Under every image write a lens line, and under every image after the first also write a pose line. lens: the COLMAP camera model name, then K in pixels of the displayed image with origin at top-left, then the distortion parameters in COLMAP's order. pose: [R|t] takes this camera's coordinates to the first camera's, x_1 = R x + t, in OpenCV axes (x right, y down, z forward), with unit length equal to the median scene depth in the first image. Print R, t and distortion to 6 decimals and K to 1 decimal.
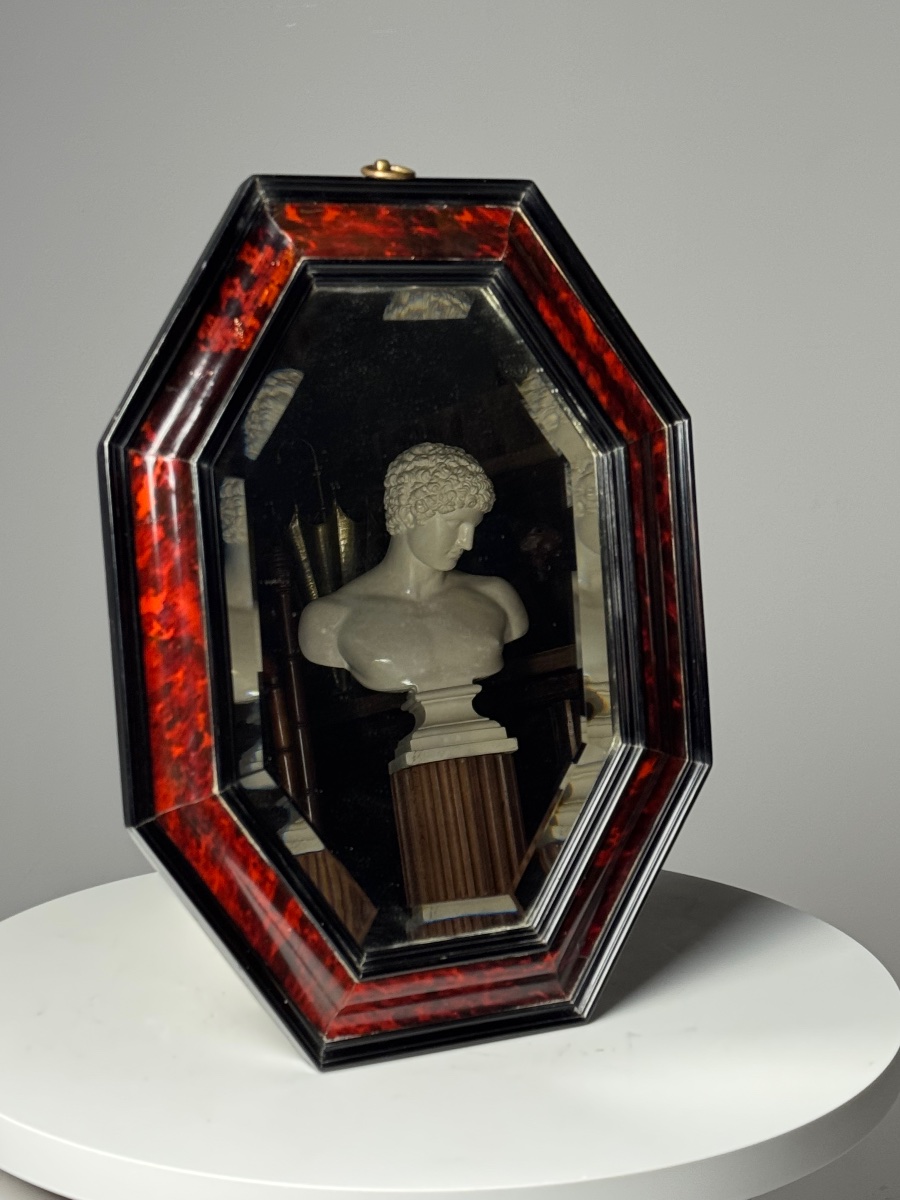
lens RADIAL K [[2335.2, 0, 450.0], [0, 2335.2, 600.0], [0, 0, 1]] dist [-0.009855, 0.130888]
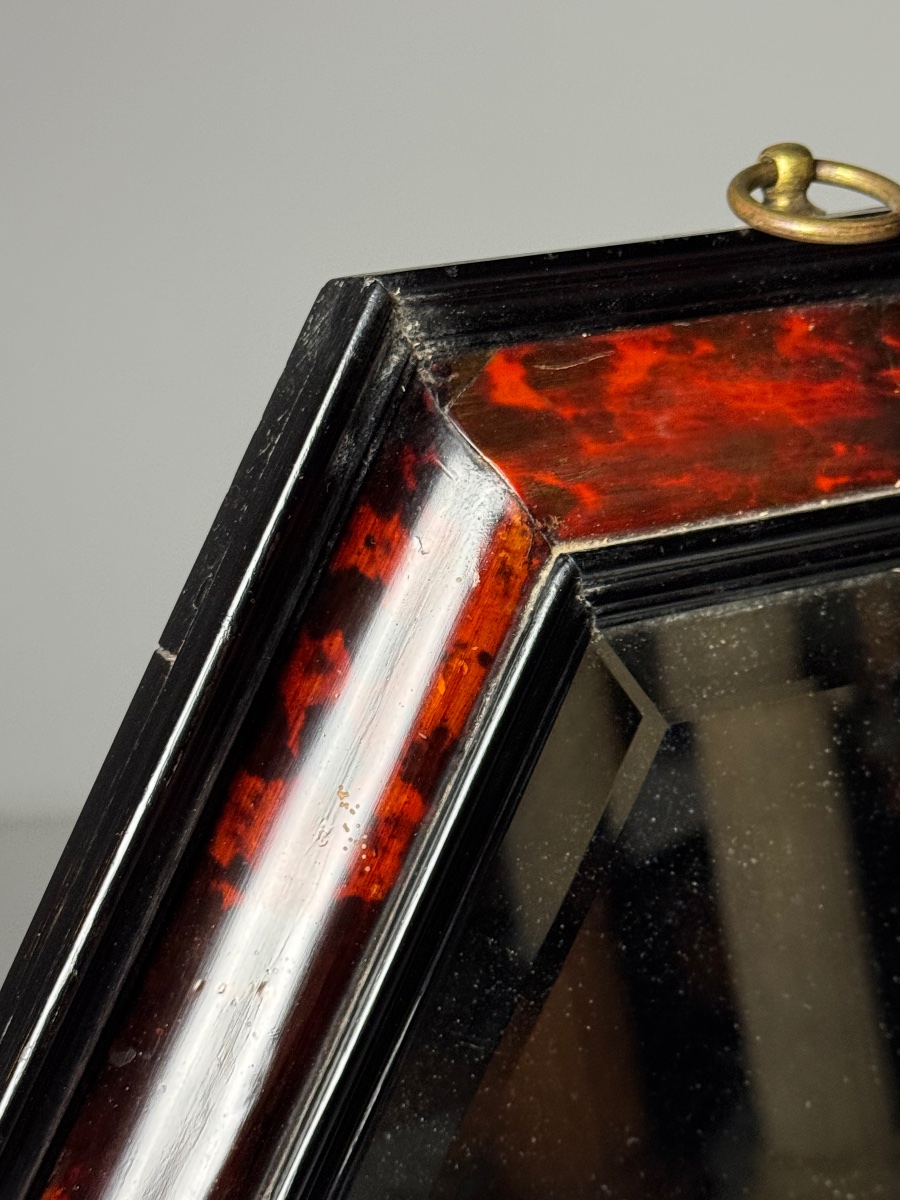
lens RADIAL K [[2435.0, 0, 450.0], [0, 2435.0, 600.0], [0, 0, 1]] dist [0.110402, 0.349723]
pose [[0.999118, -0.033921, 0.024763, -0.081787], [0.028292, 0.979374, 0.200067, -0.195483], [-0.031038, -0.199190, 0.979469, 0.684416]]
